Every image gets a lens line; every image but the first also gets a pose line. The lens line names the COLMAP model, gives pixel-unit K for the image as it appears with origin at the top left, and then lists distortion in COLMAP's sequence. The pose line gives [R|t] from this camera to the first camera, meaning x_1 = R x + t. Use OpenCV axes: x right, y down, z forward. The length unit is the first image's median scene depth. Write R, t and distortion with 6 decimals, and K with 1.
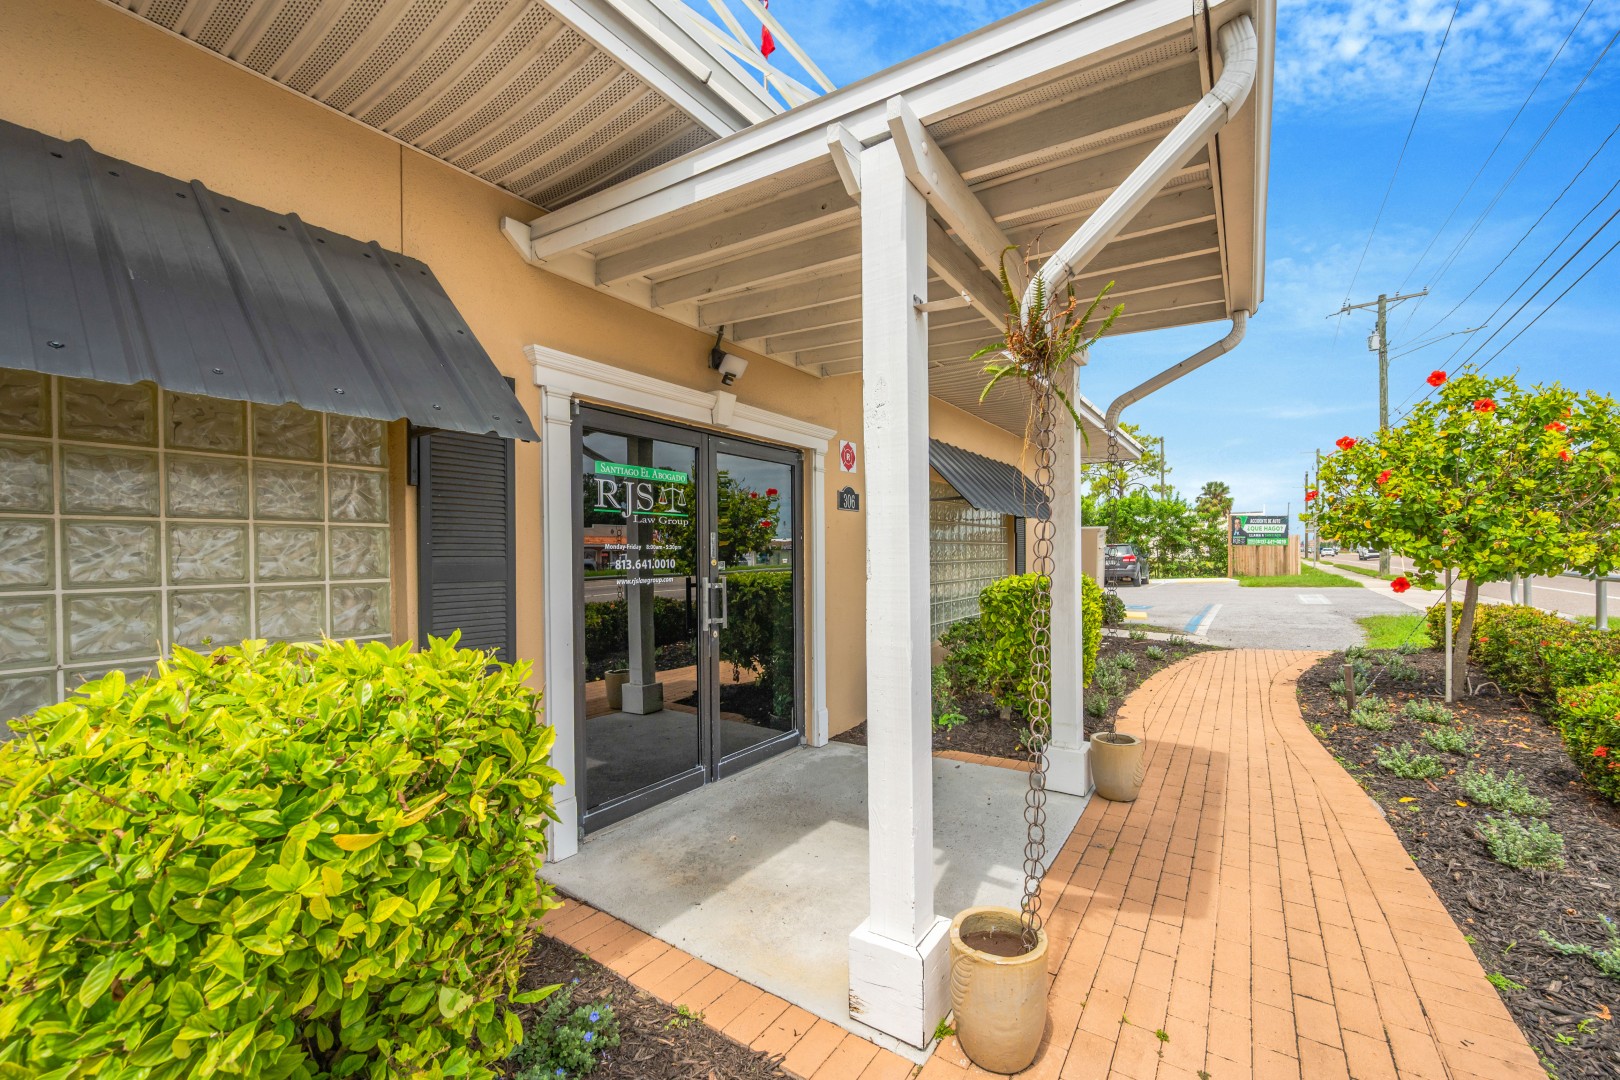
lens RADIAL K [[636.6, 0, 811.7], [0, 636.6, 547.8], [0, 0, 1]] dist [-0.001105, -0.000356]
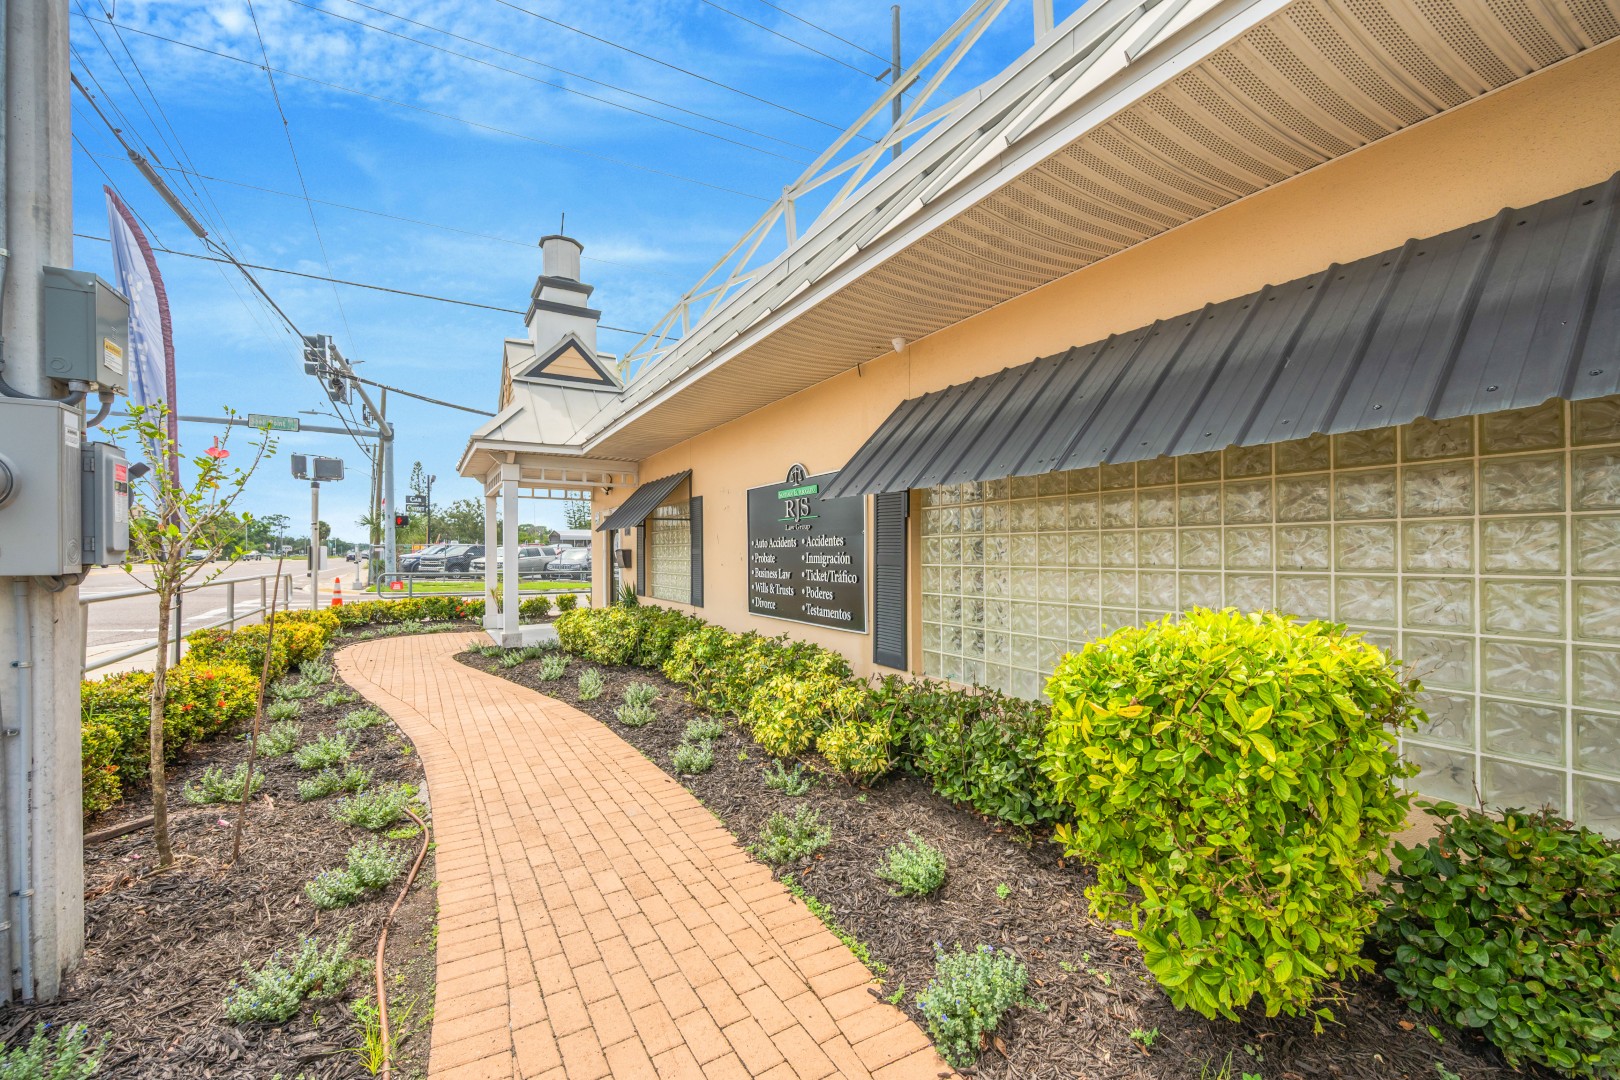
lens RADIAL K [[636.6, 0, 811.7], [0, 636.6, 547.8], [0, 0, 1]] dist [-0.001105, -0.000356]
pose [[-0.391841, -0.000179, -0.920033, 0.317534], [0.013884, 0.999885, -0.006108, 0.000920], [0.919928, -0.015168, -0.391794, 0.237525]]
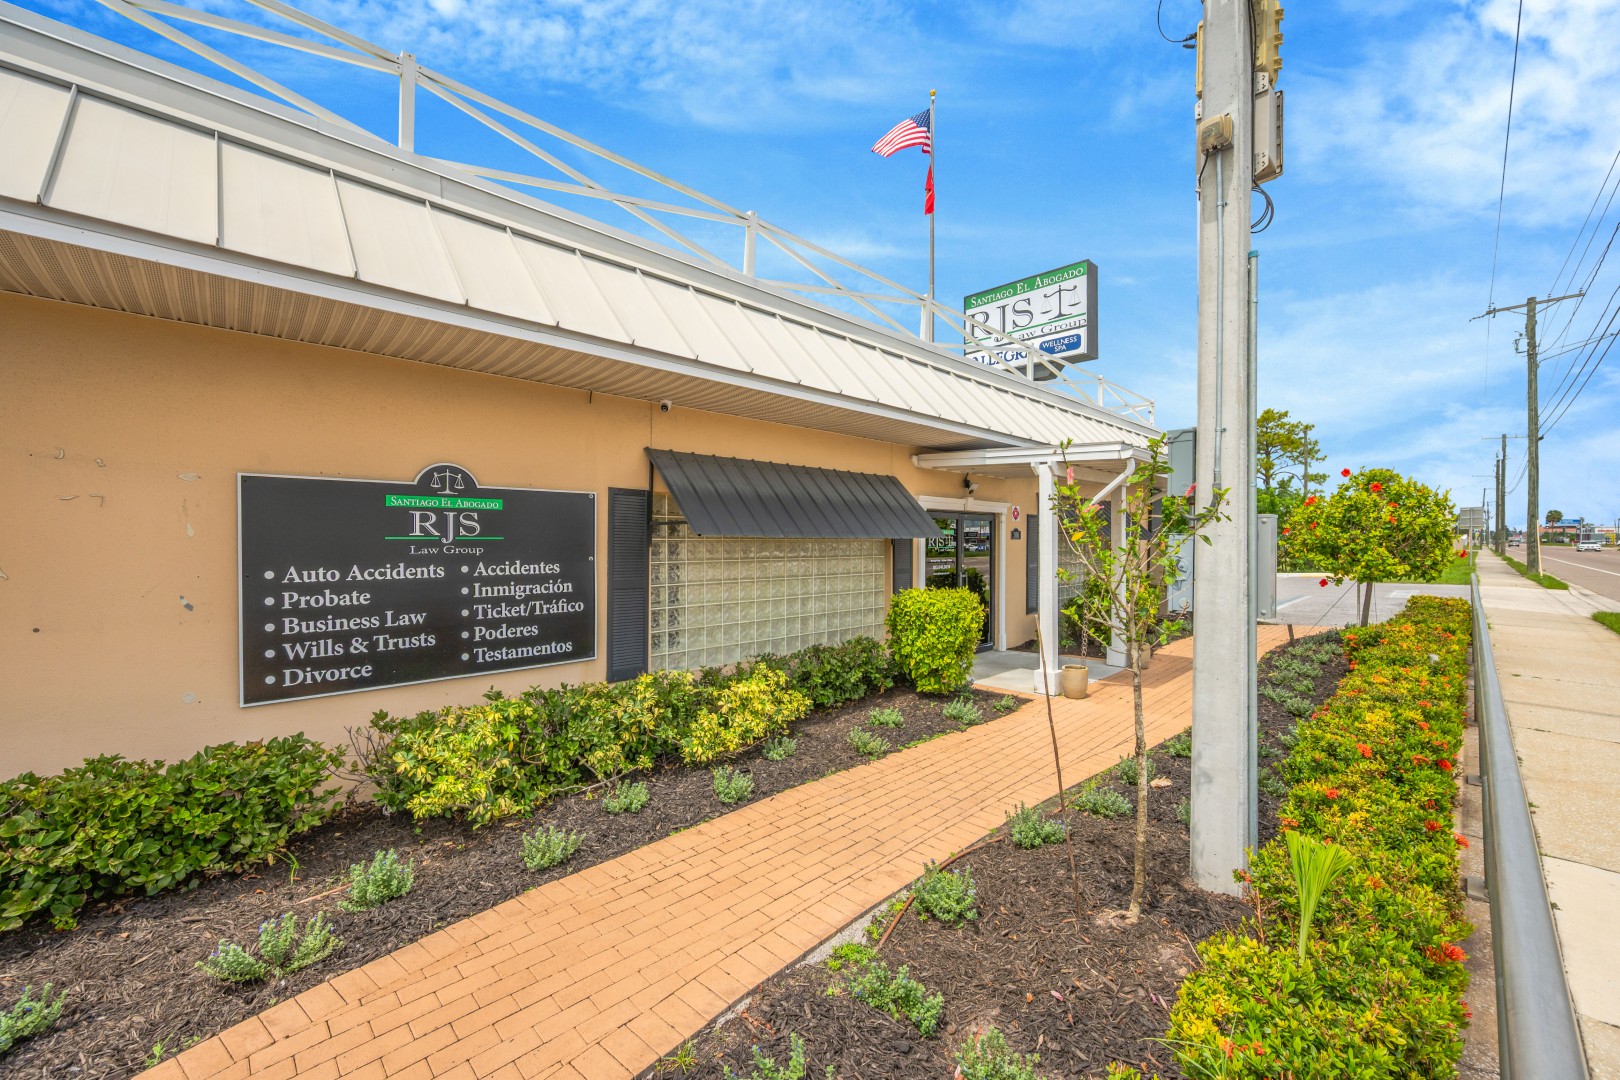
lens RADIAL K [[622.4, 0, 810.1], [0, 622.4, 532.3], [0, 0, 1]] dist [-0.000069, 0.000015]
pose [[0.981115, 0.009188, -0.193208, -0.274932], [-0.009153, 0.999958, 0.001071, -0.105018], [0.193210, 0.000717, 0.981157, -1.475607]]
